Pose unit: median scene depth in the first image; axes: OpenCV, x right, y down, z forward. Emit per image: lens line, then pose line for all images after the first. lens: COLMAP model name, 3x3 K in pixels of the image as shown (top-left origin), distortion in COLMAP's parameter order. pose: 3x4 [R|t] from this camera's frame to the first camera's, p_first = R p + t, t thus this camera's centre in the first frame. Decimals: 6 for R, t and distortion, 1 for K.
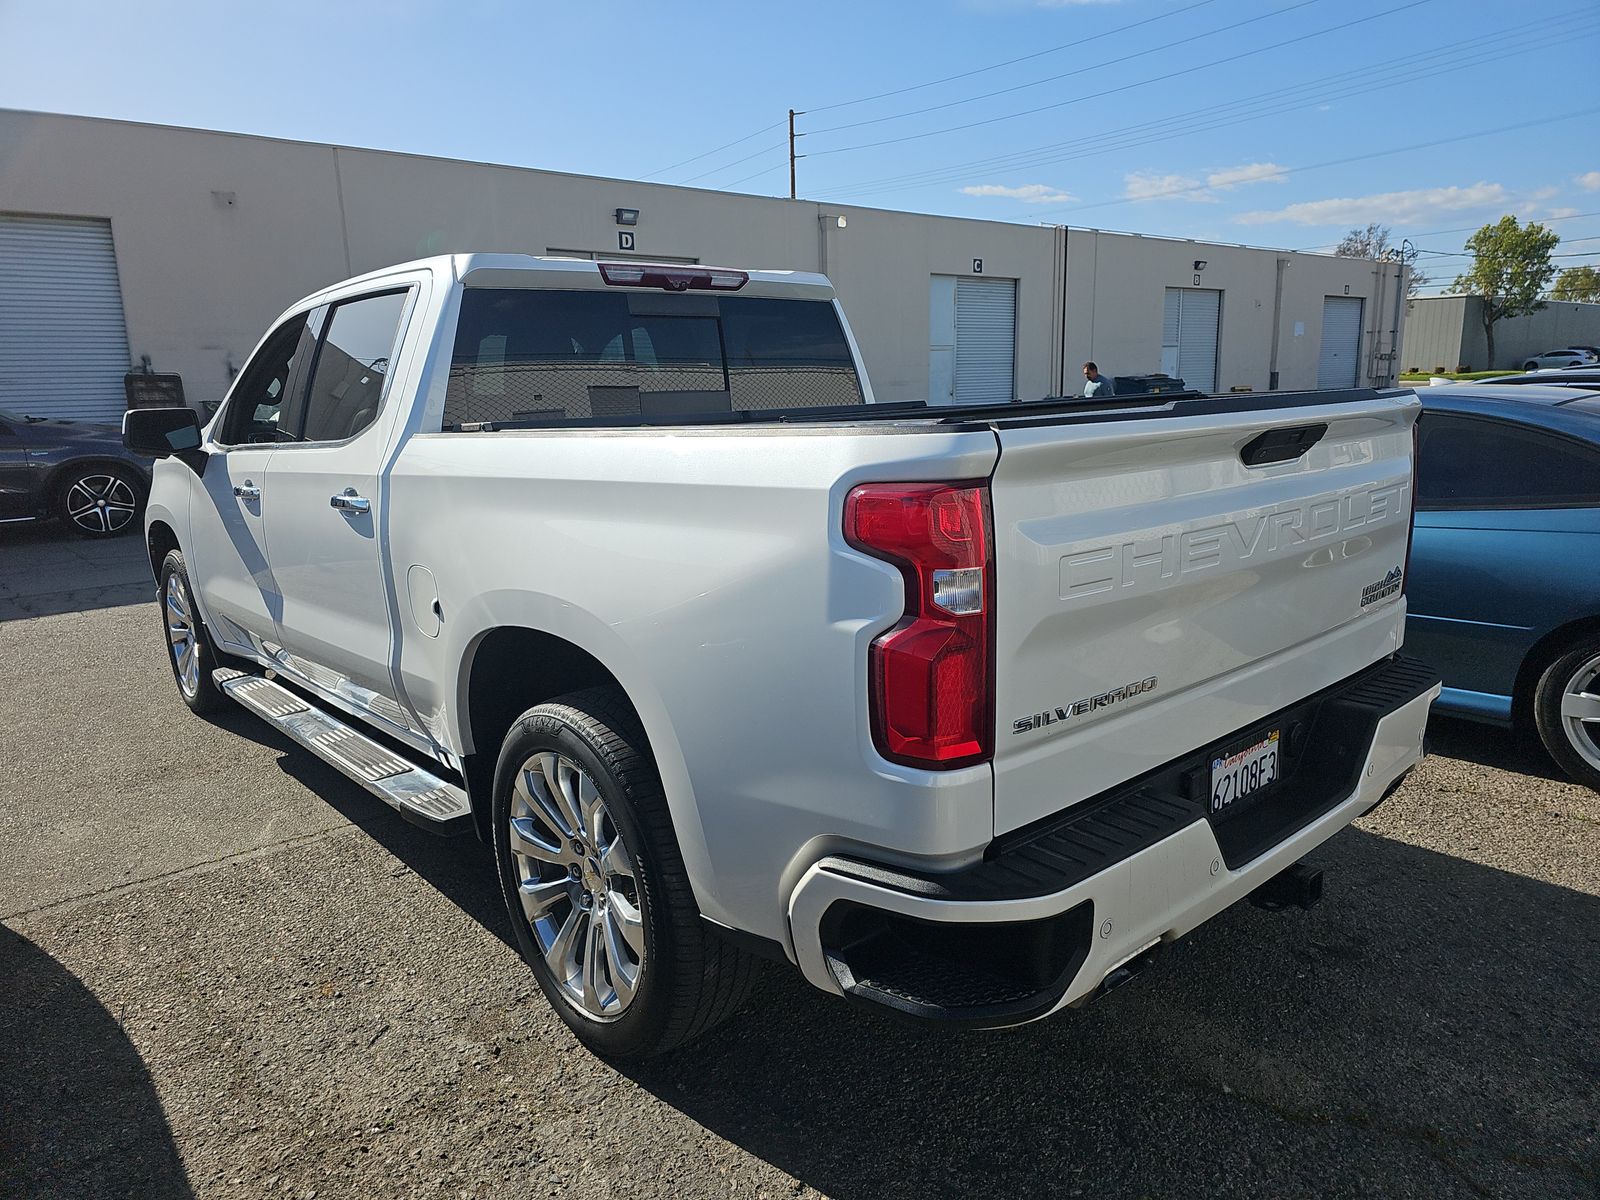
lens RADIAL K [[1046.9, 0, 808.1], [0, 1046.9, 595.1], [0, 0, 1]] dist [0.048762, -0.044280]
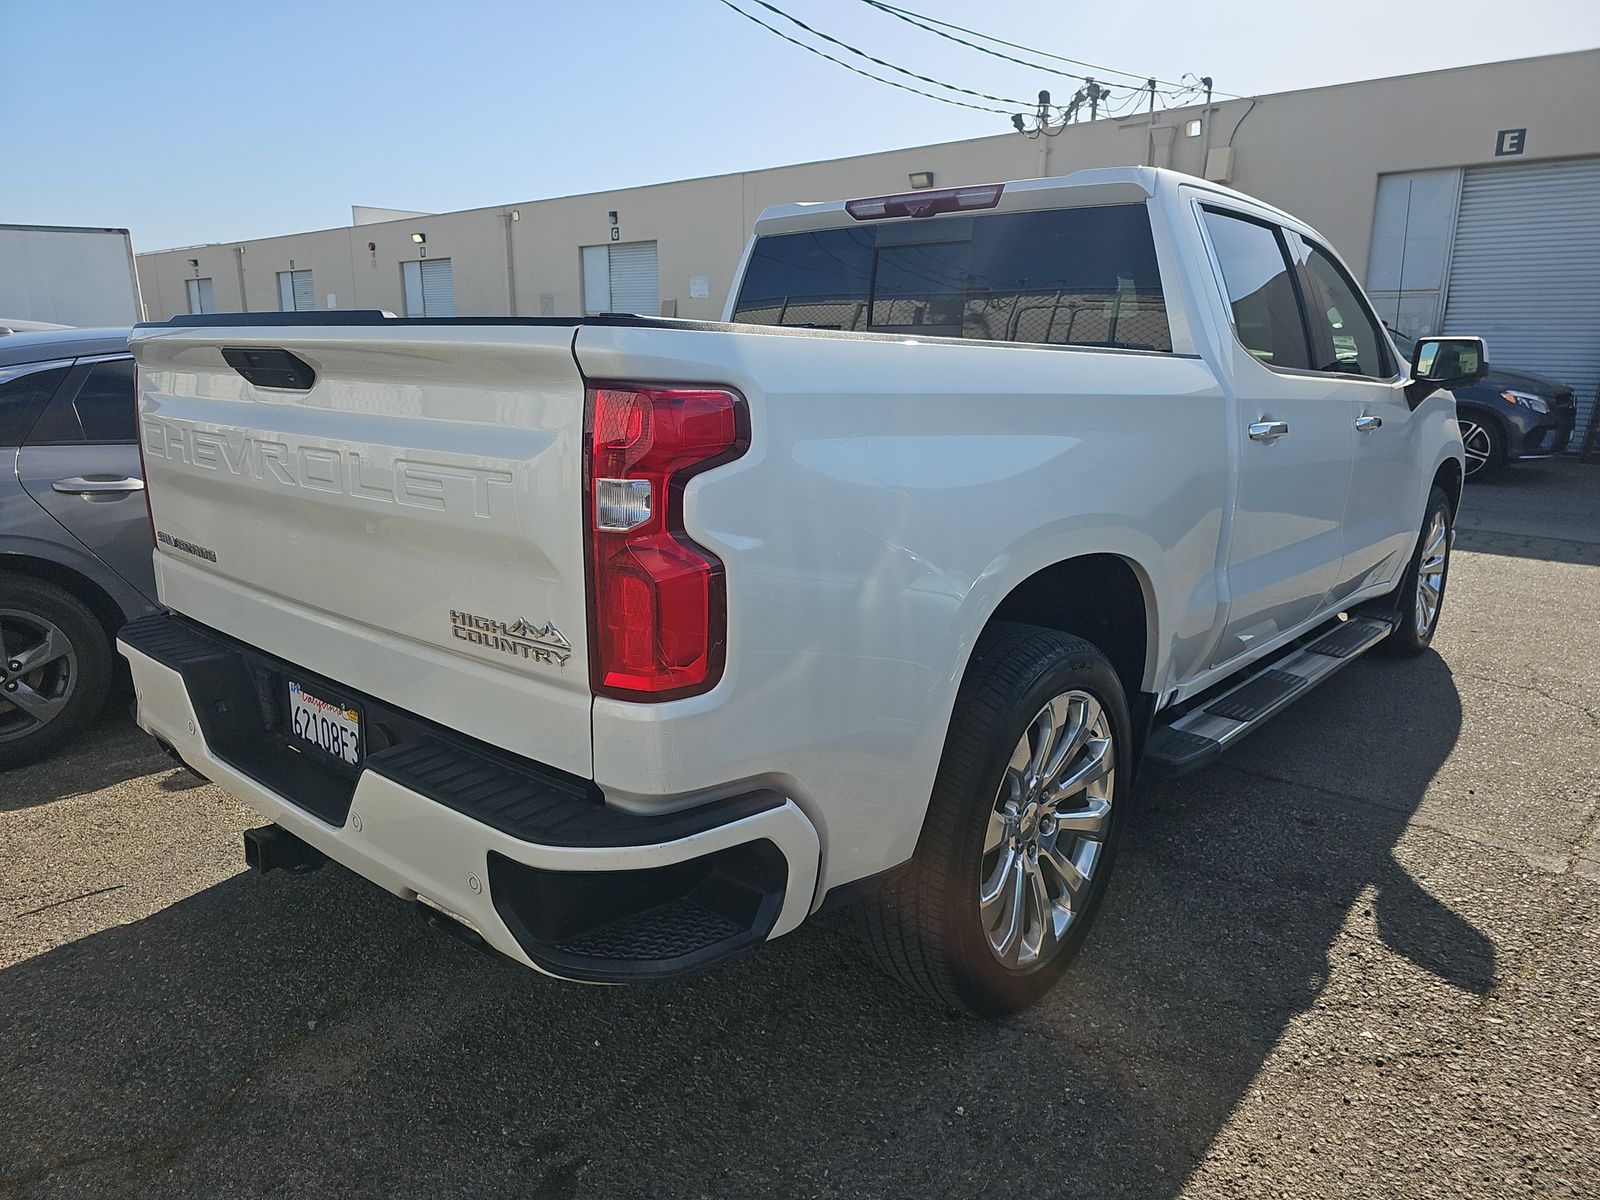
lens RADIAL K [[1046.9, 0, 808.1], [0, 1046.9, 595.1], [0, 0, 1]] dist [0.048762, -0.044280]
pose [[0.143162, 0.252662, -0.956905, 0.878843], [-0.210973, 0.952432, 0.219918, -0.155486], [0.966951, 0.170397, 0.189657, 0.797584]]
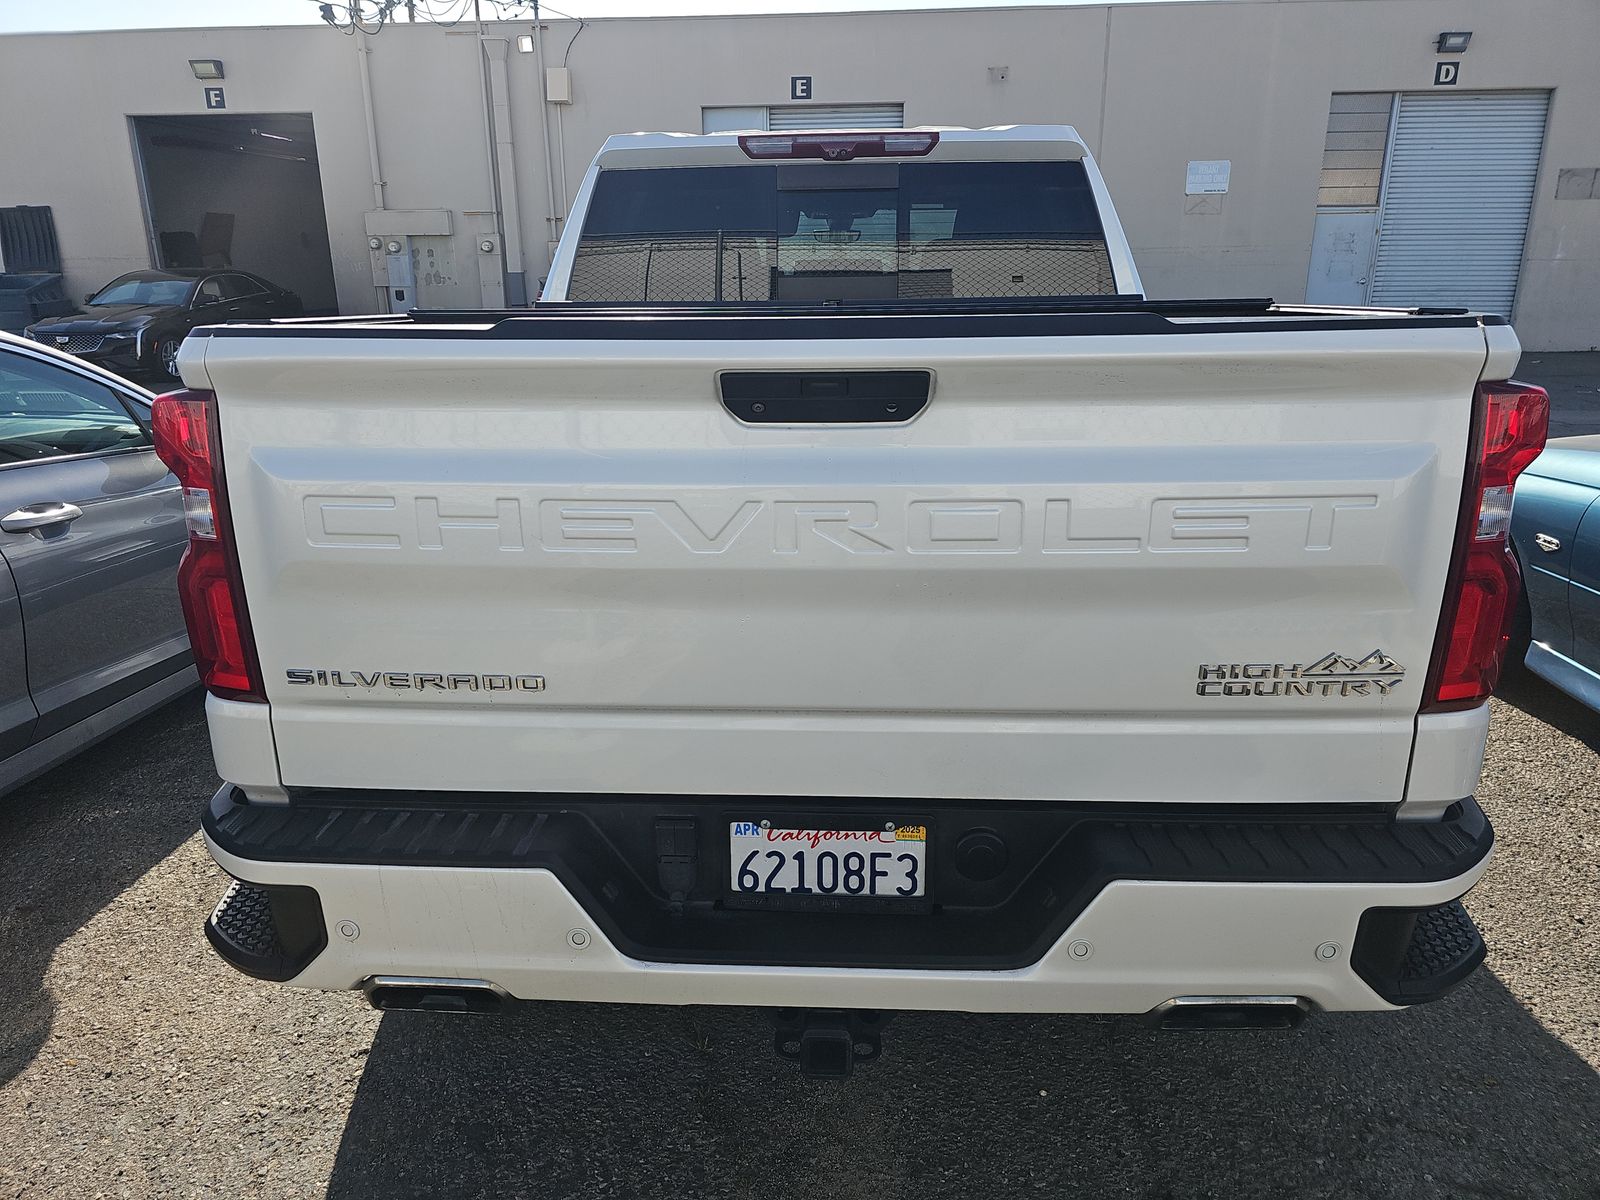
lens RADIAL K [[1043.6, 0, 790.7], [0, 1043.6, 587.2], [0, 0, 1]] dist [0.052235, -0.044602]
pose [[0.716994, 0.223715, -0.660205, 0.534714], [-0.149204, 0.974405, 0.168146, -0.080710], [0.680924, -0.022055, 0.732022, 0.312982]]
